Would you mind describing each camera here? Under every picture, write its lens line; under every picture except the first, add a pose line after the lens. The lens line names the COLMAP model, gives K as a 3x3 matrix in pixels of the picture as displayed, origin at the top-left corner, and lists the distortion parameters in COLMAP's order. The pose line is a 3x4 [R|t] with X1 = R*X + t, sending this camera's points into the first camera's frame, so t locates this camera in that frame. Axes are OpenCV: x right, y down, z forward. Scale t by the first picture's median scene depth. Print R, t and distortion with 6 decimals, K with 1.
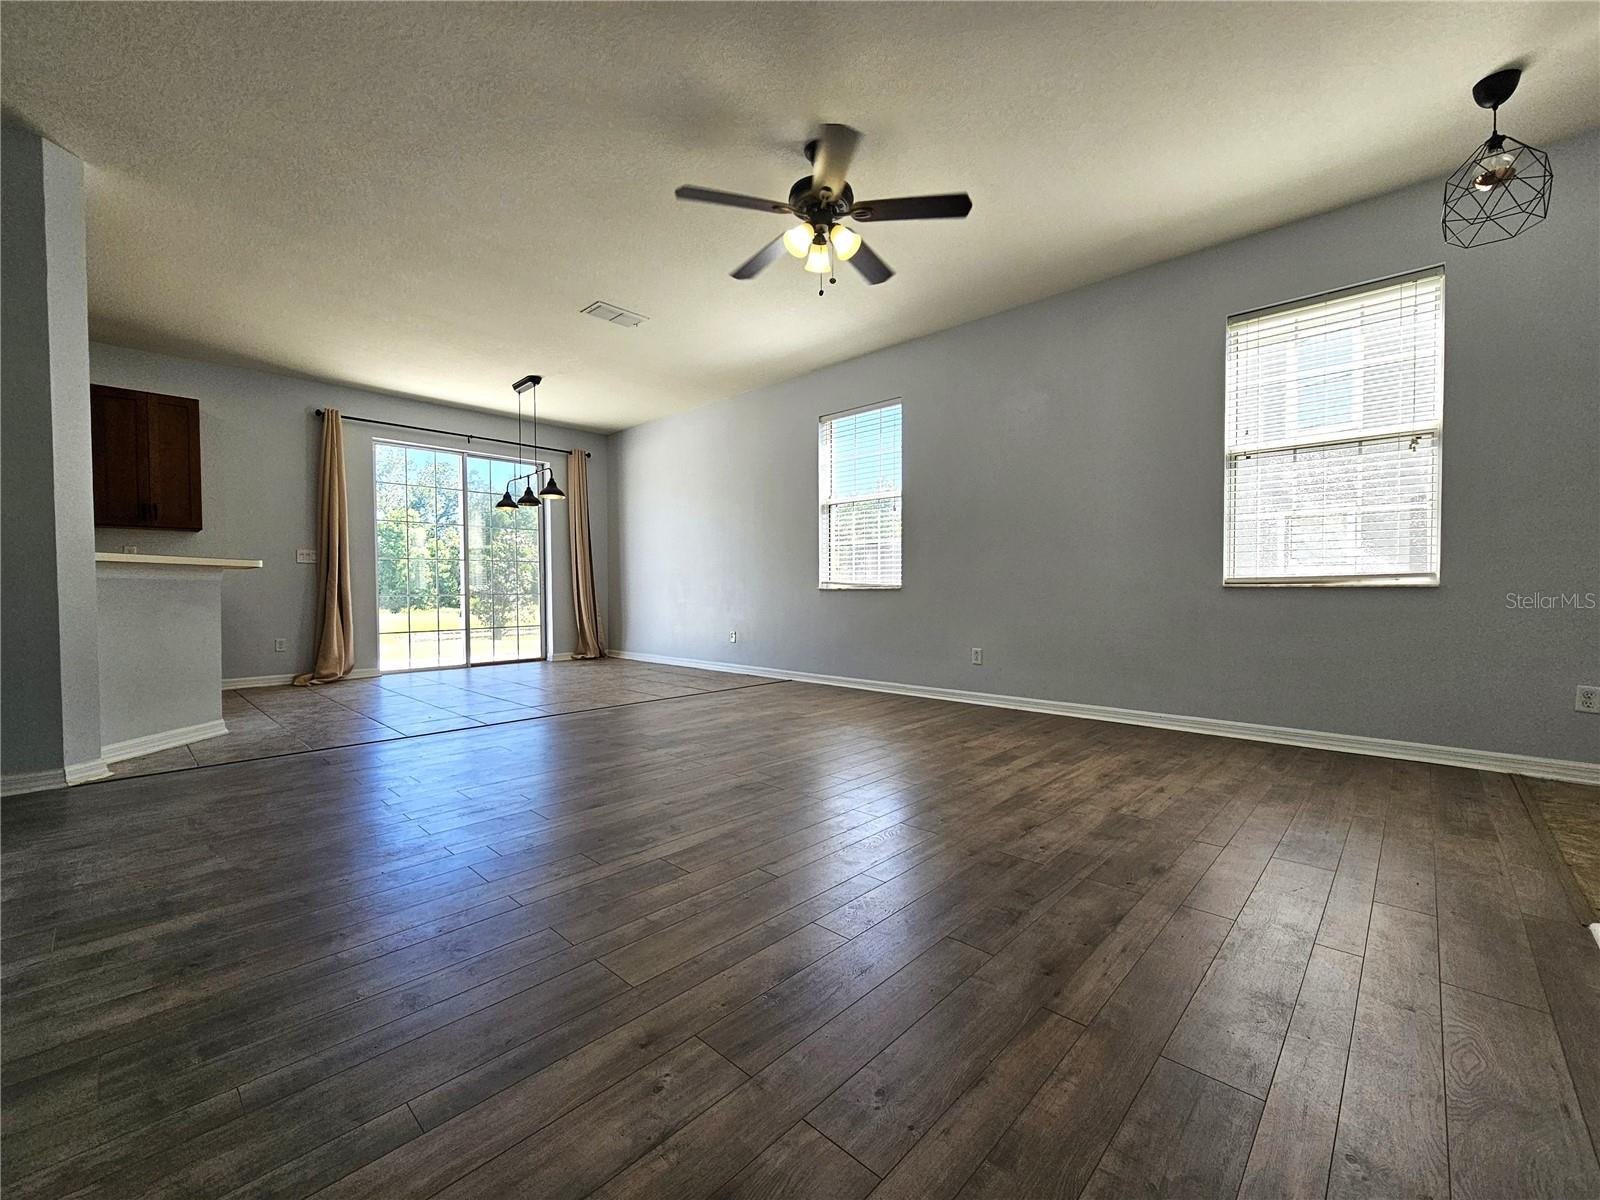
lens RADIAL K [[653.3, 0, 800.0], [0, 653.3, 600.0], [0, 0, 1]] dist [0.000848, 0.000953]
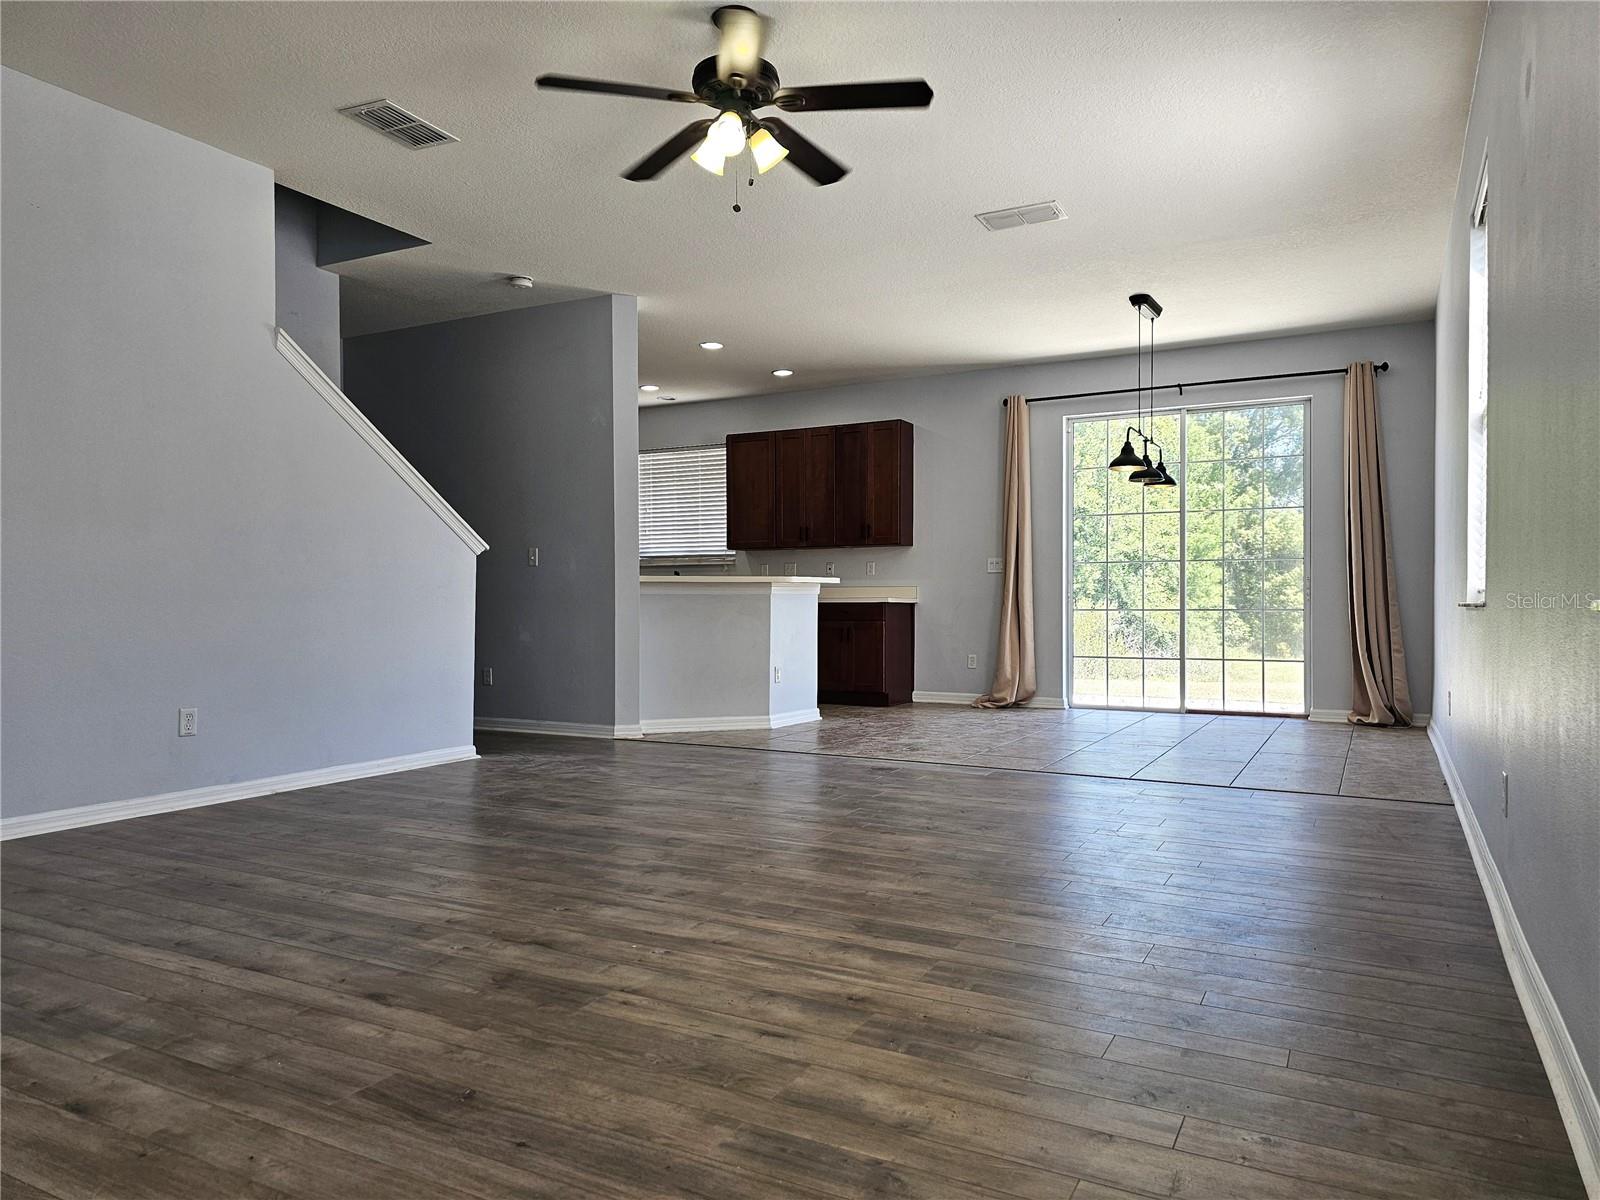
lens RADIAL K [[1068.4, 0, 825.3], [0, 1068.4, 602.9], [0, 0, 1]] dist [0.027957, -0.000518]
pose [[0.277131, 0.005816, -0.960814, 1.182852], [-0.018558, 0.999828, 0.000700, -0.022327], [0.960653, 0.017637, 0.277191, 0.733579]]
